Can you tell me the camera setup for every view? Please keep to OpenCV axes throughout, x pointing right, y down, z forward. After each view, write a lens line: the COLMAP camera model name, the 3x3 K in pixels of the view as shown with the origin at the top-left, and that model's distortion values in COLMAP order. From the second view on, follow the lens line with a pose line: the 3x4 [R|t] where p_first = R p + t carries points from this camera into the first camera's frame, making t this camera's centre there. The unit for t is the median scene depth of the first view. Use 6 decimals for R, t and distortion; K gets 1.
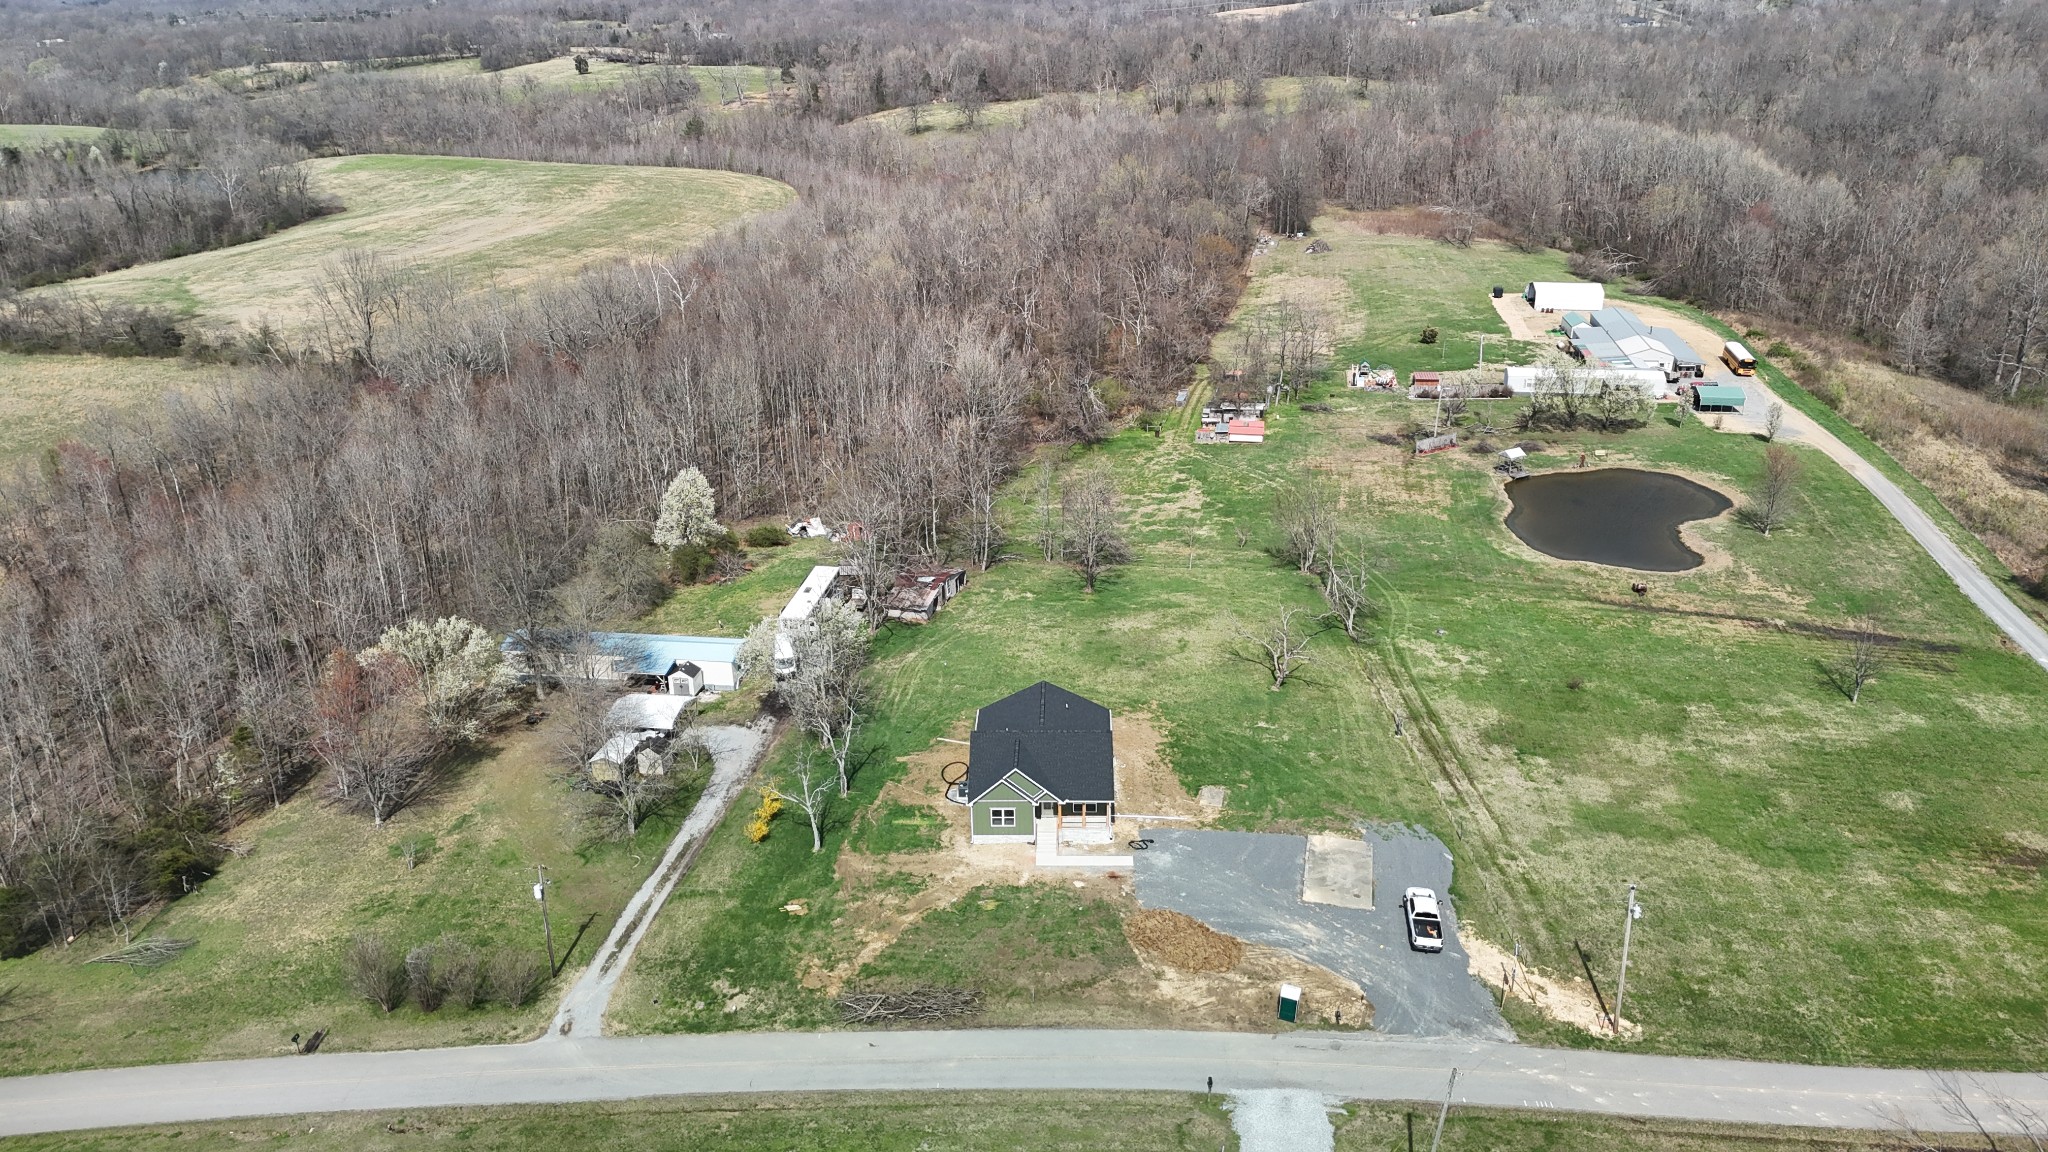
lens RADIAL K [[1502.0, 0, 1024.2], [0, 1502.0, 570.9], [0, 0, 1]] dist [0.086667, -0.096436]
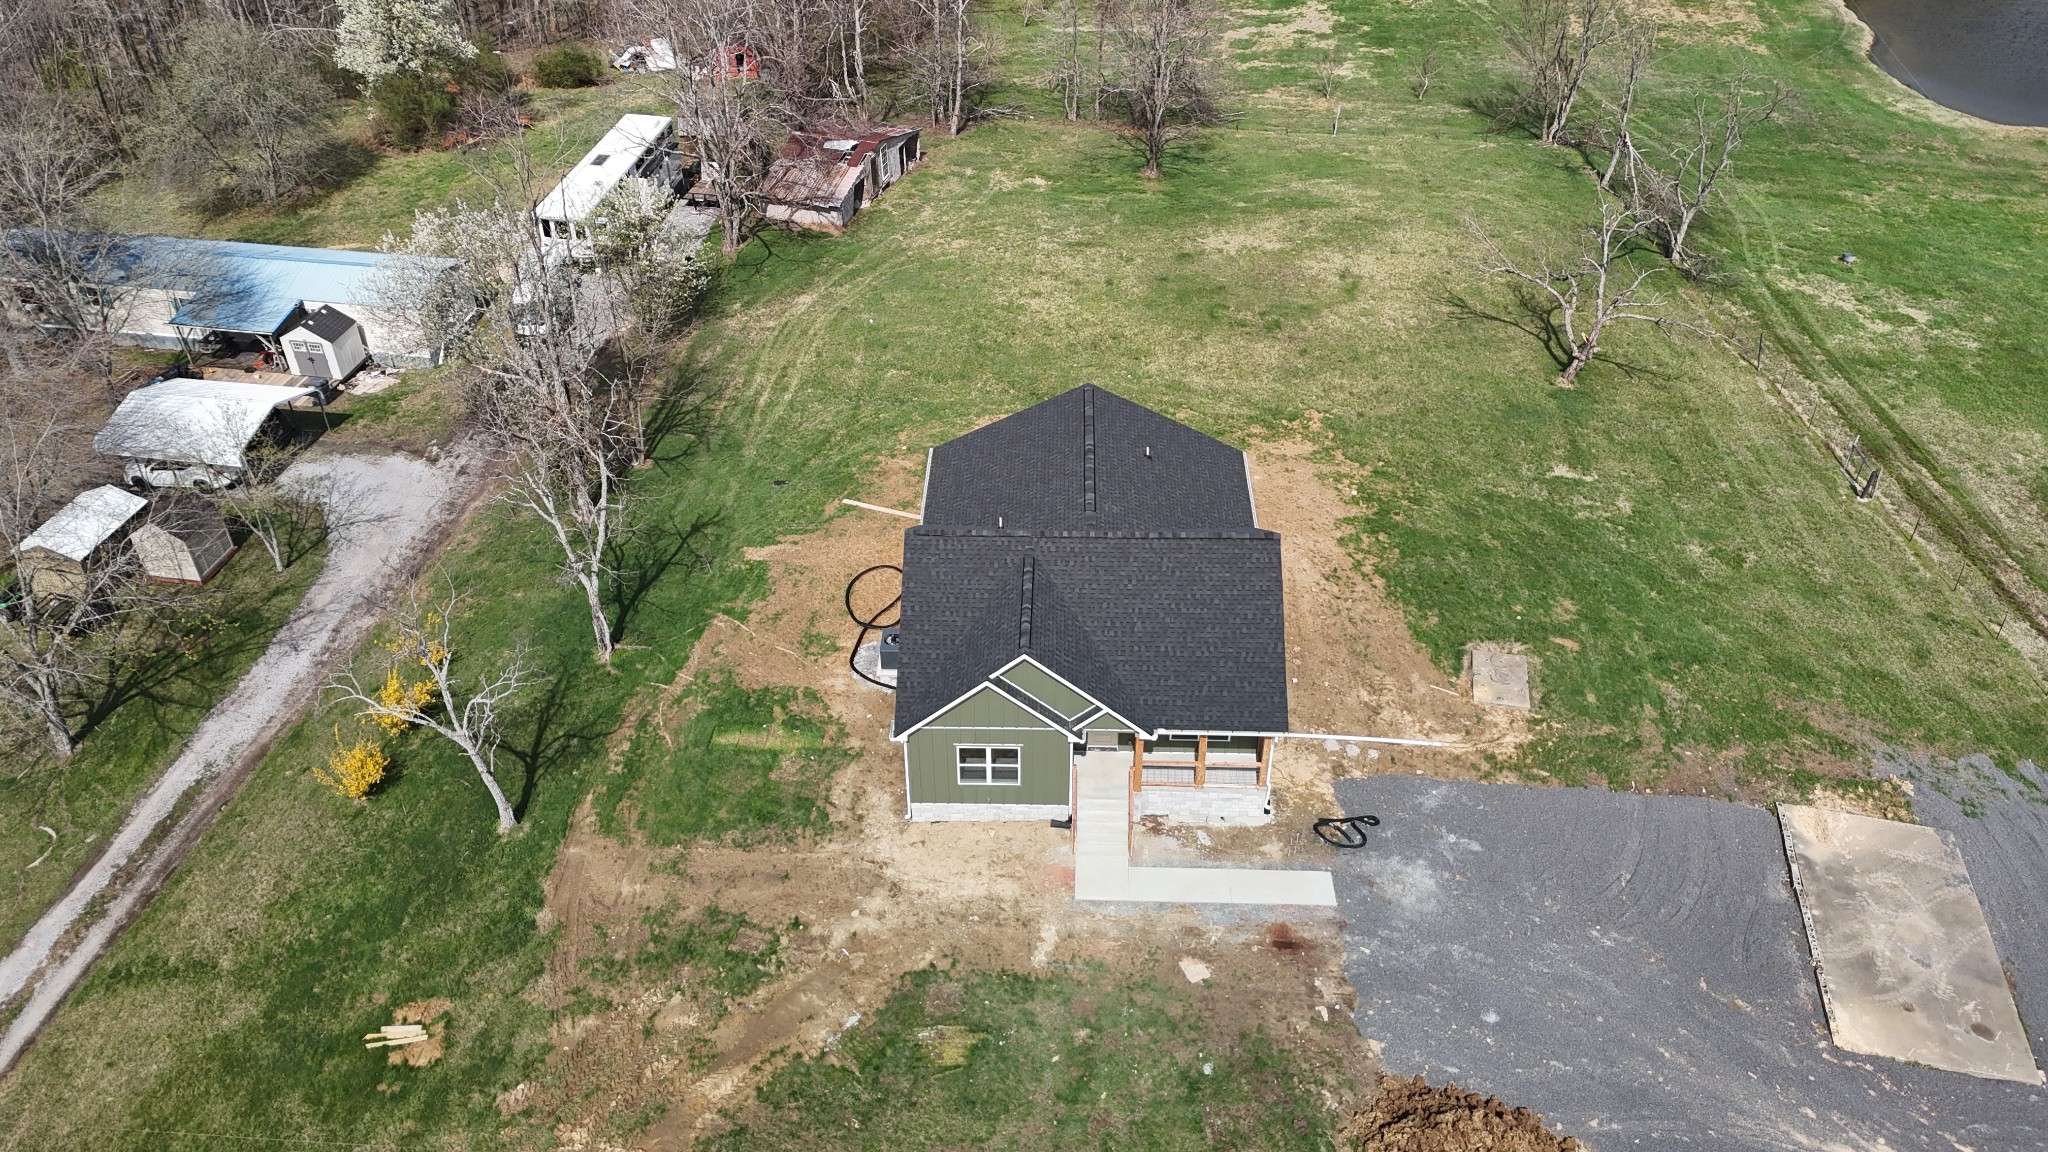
lens RADIAL K [[1502.0, 0, 1026.0], [0, 1502.0, 577.9], [0, 0, 1]] dist [0.086667, -0.096436]
pose [[0.999859, 0.010004, 0.013502, -0.009758], [-0.013131, 0.966515, 0.256272, 0.020474], [-0.010486, -0.256414, 0.966510, 0.617739]]
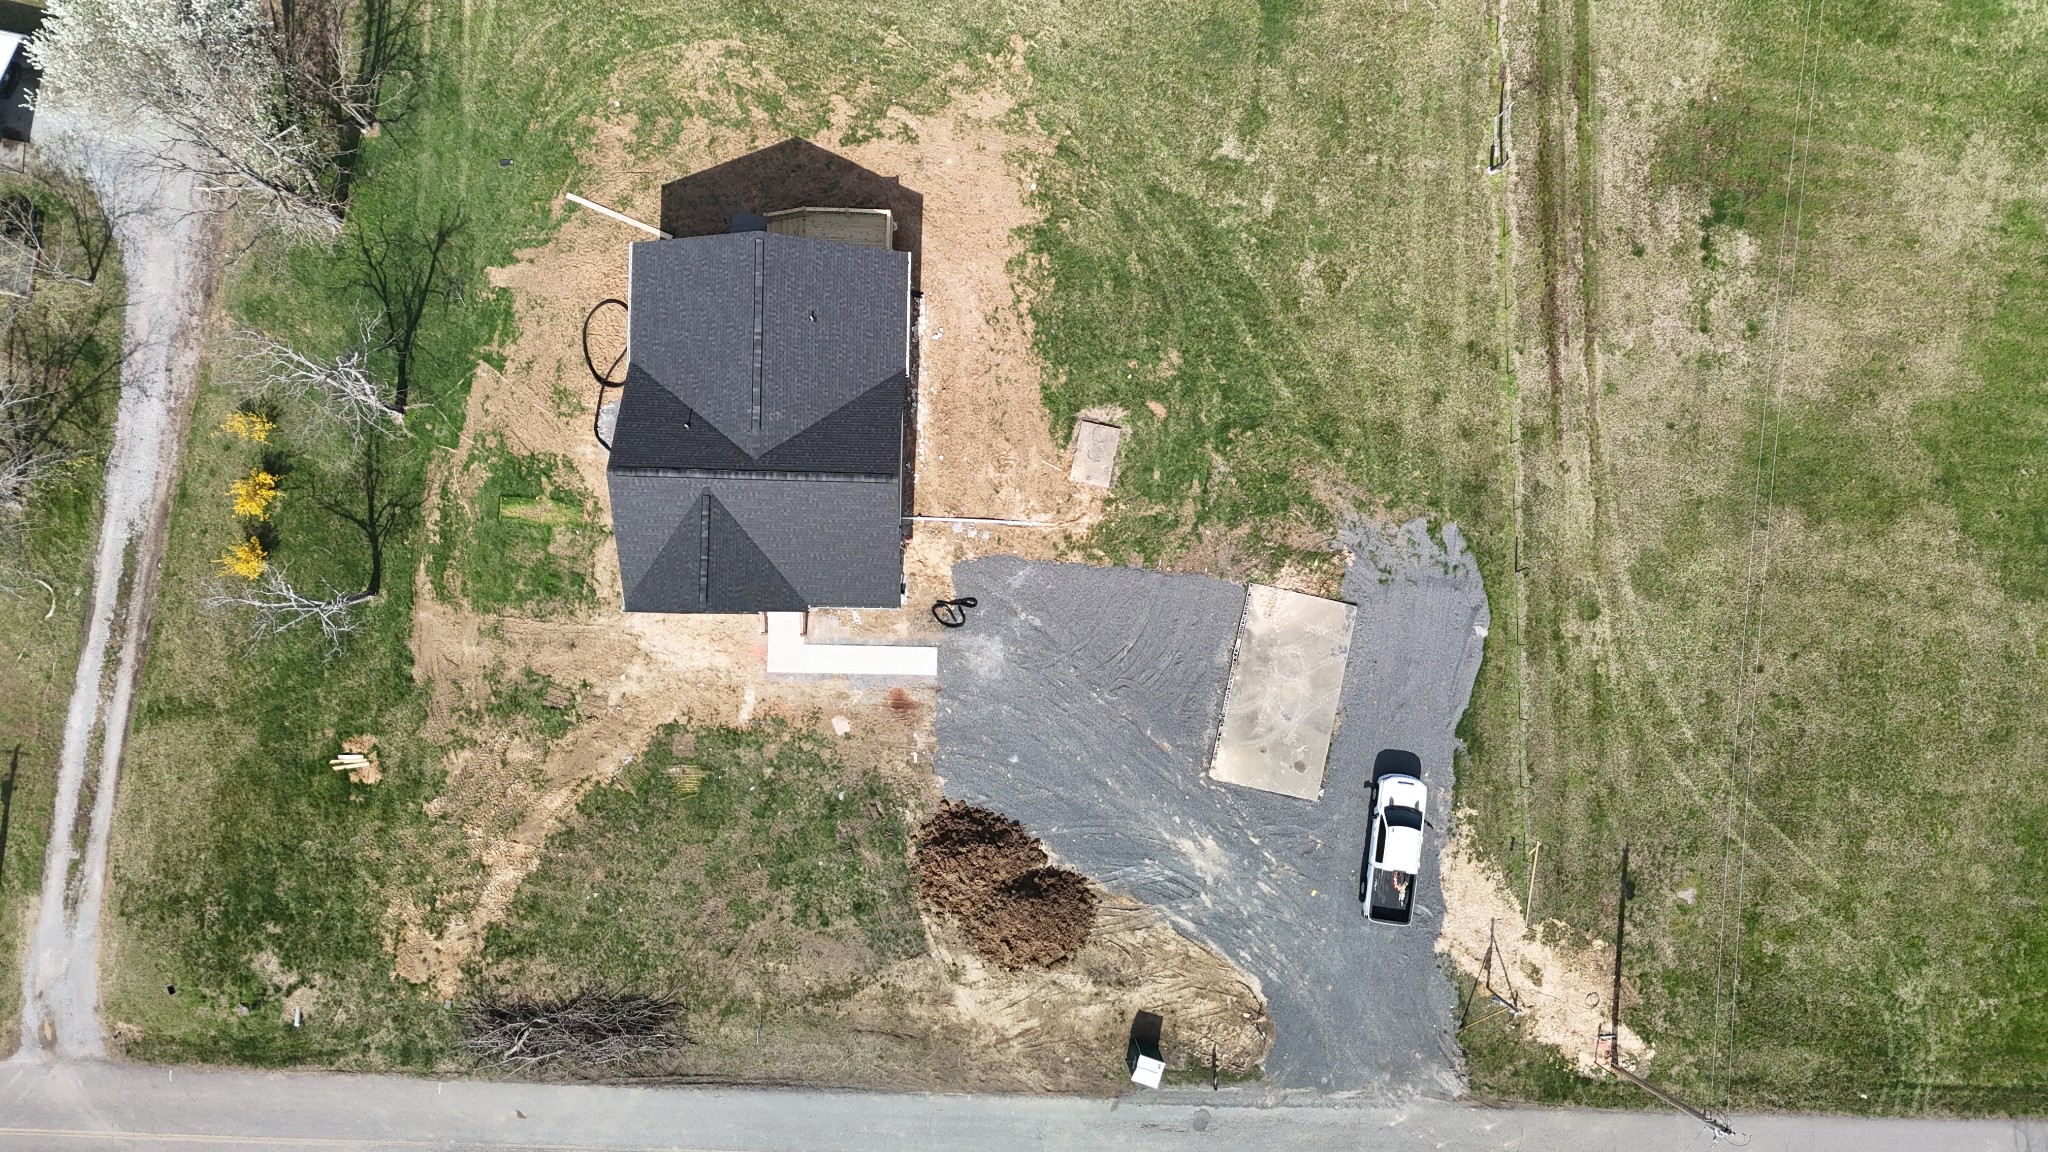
lens RADIAL K [[1502.0, 0, 1060.9], [0, 1502.0, 599.3], [0, 0, 1]] dist [0.086667, -0.096436]
pose [[0.999379, -0.007990, 0.034315, 0.094572], [-0.028242, 0.400648, 0.915797, -0.325386], [-0.021065, -0.916197, 0.400173, 0.744942]]
